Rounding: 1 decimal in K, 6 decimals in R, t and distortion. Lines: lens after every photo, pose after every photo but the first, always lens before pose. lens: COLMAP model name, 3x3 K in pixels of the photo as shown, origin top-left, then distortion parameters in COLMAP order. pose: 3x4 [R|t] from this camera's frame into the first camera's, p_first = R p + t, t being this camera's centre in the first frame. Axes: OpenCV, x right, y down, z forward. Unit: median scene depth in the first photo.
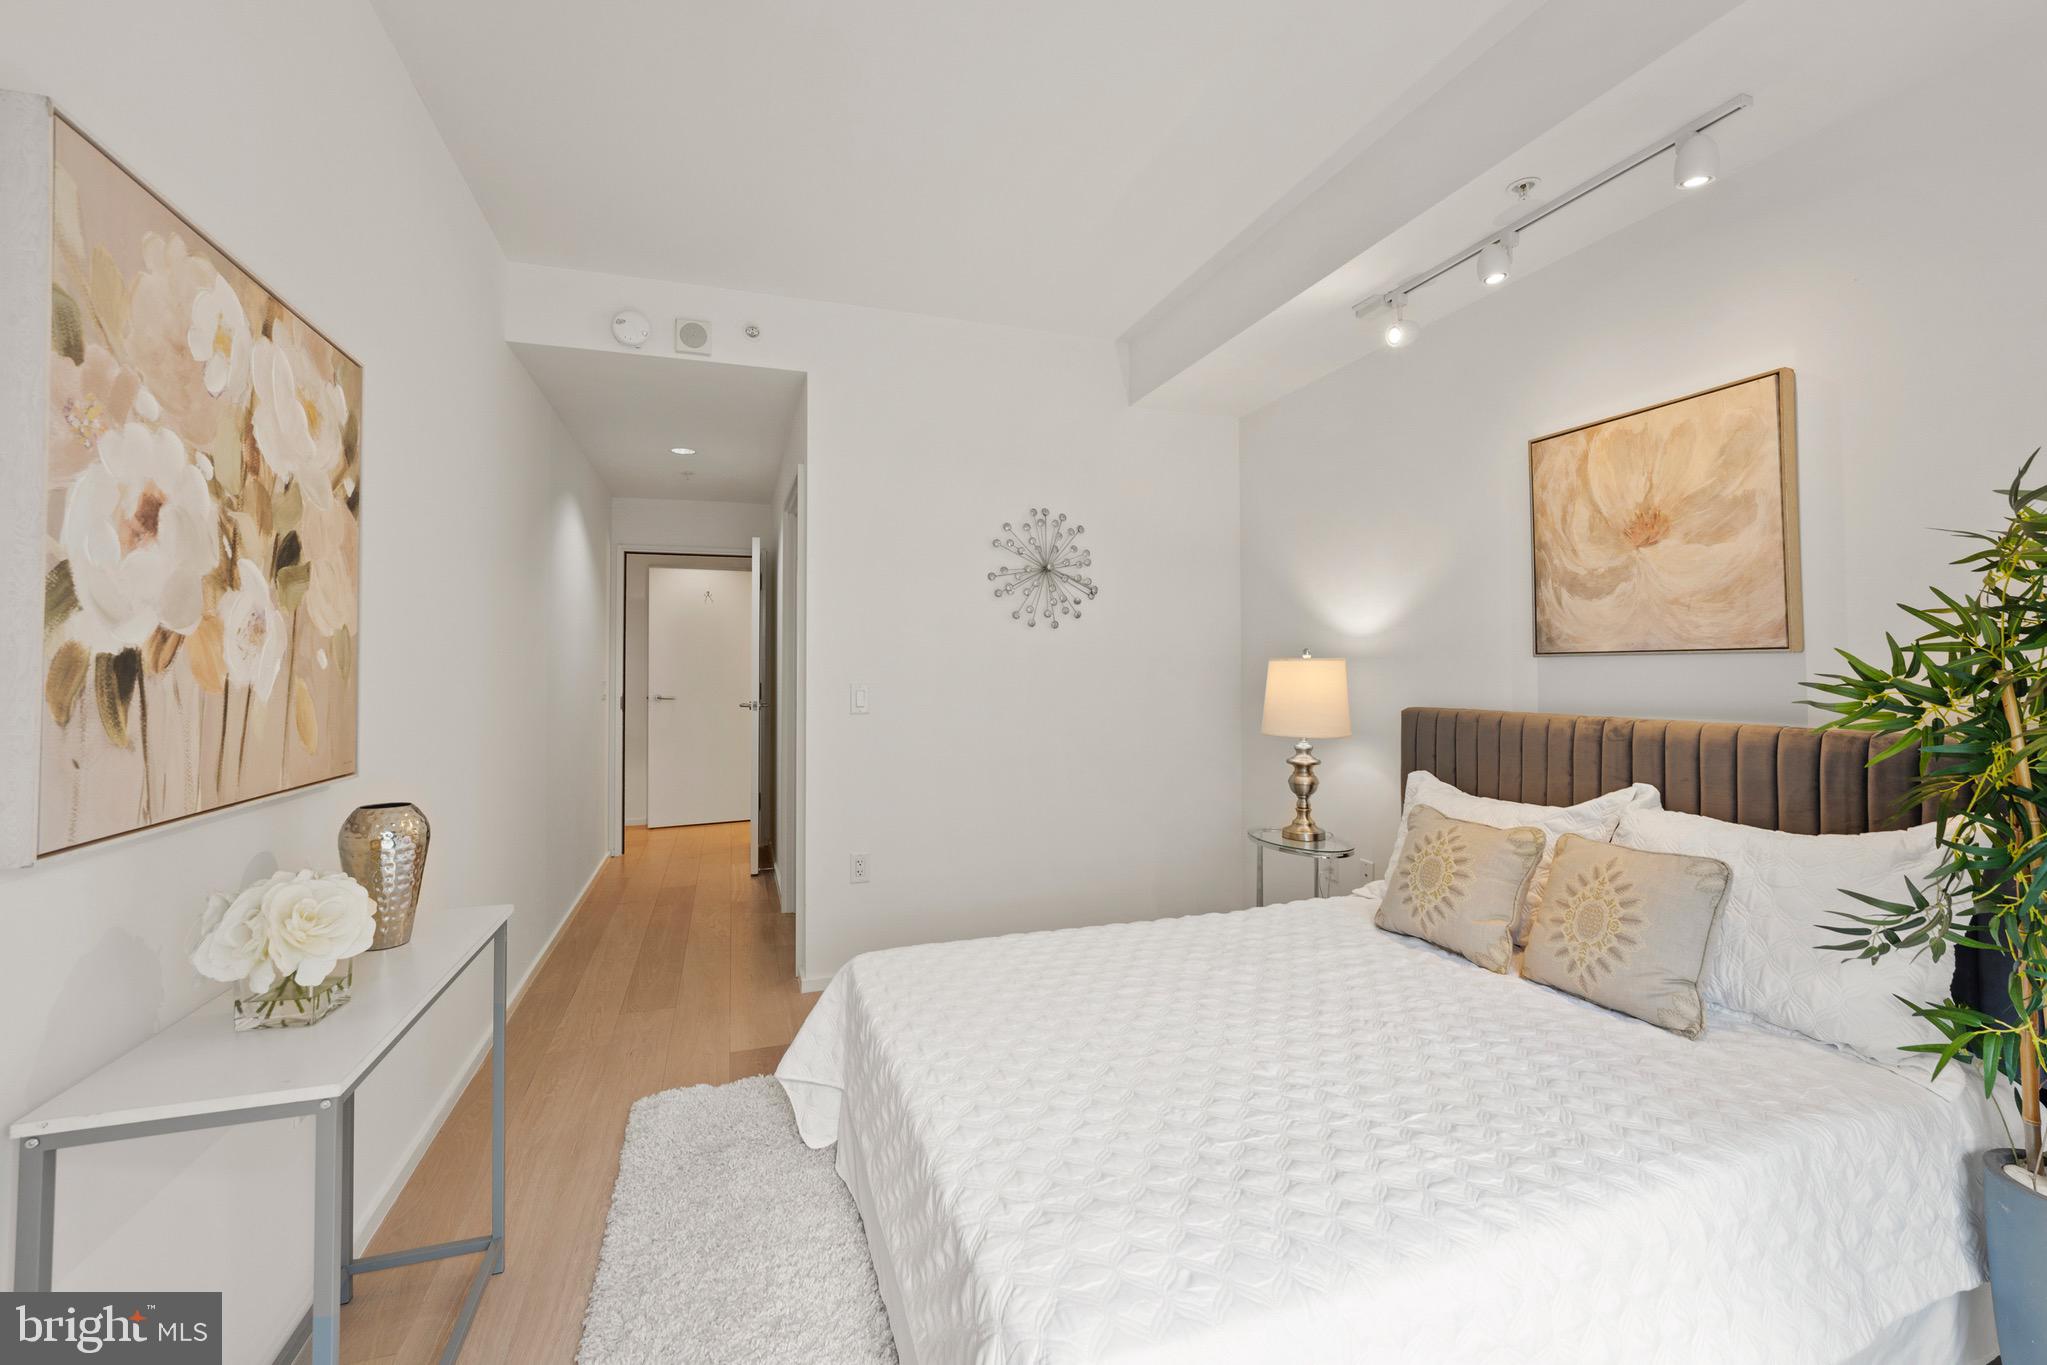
lens RADIAL K [[836.9, 0, 1022.2], [0, 836.9, 655.3], [0, 0, 1]] dist [-0.001063, 0.000103]
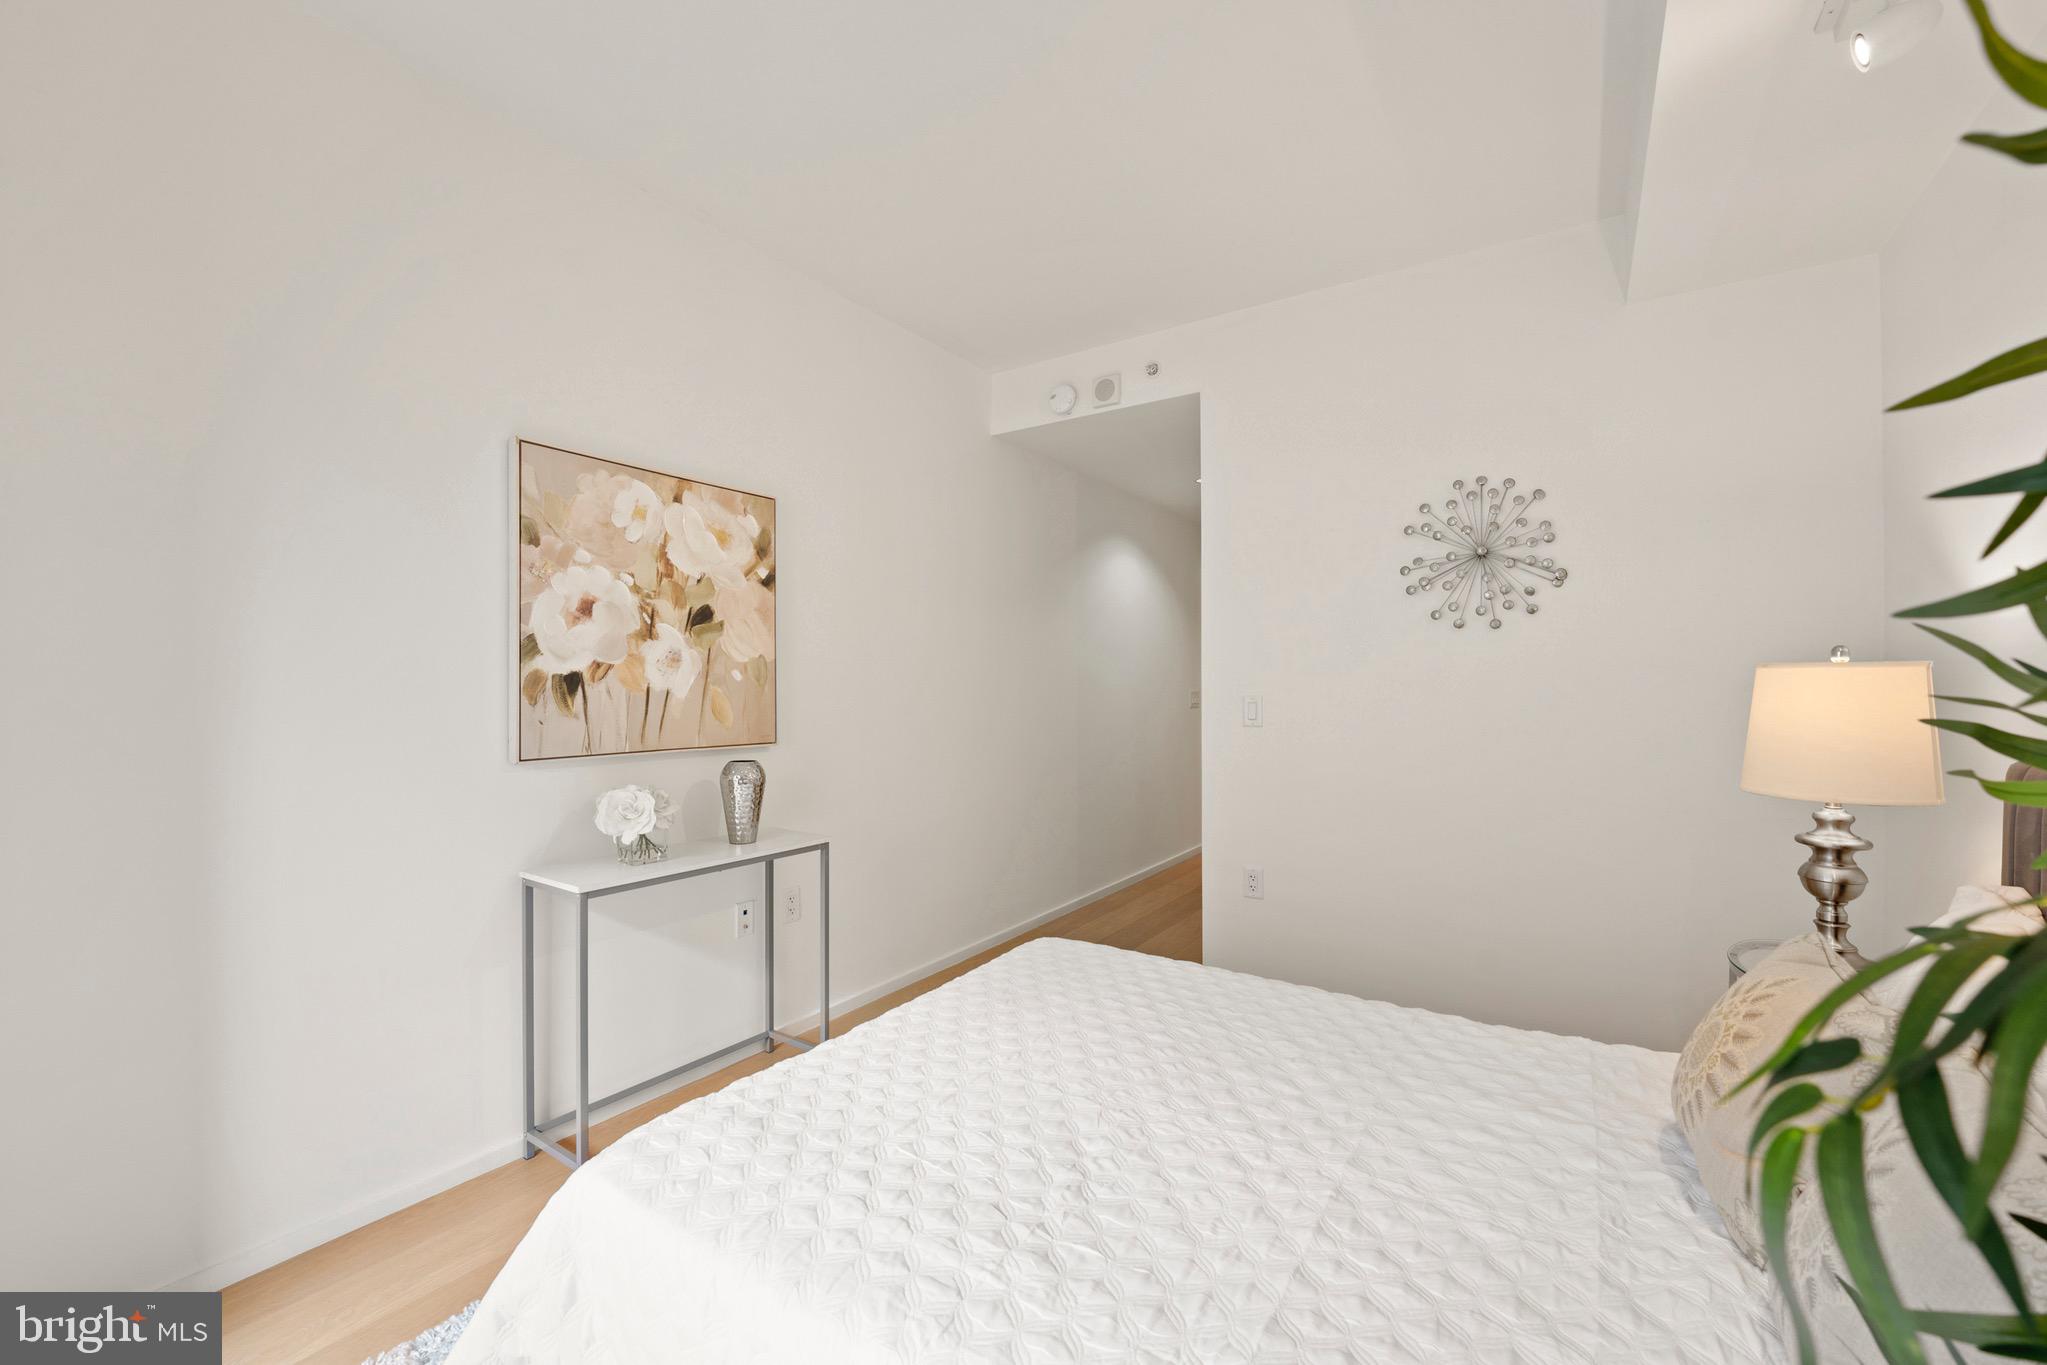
lens RADIAL K [[839.3, 0, 1025.0], [0, 839.3, 689.0], [0, 0, 1]] dist [-0.009322, 0.000011]
pose [[0.601955, 0.008754, -0.798482, 1.008668], [0.012691, 0.999709, 0.020527, 0.005532], [0.798429, -0.022490, 0.601669, 0.465633]]
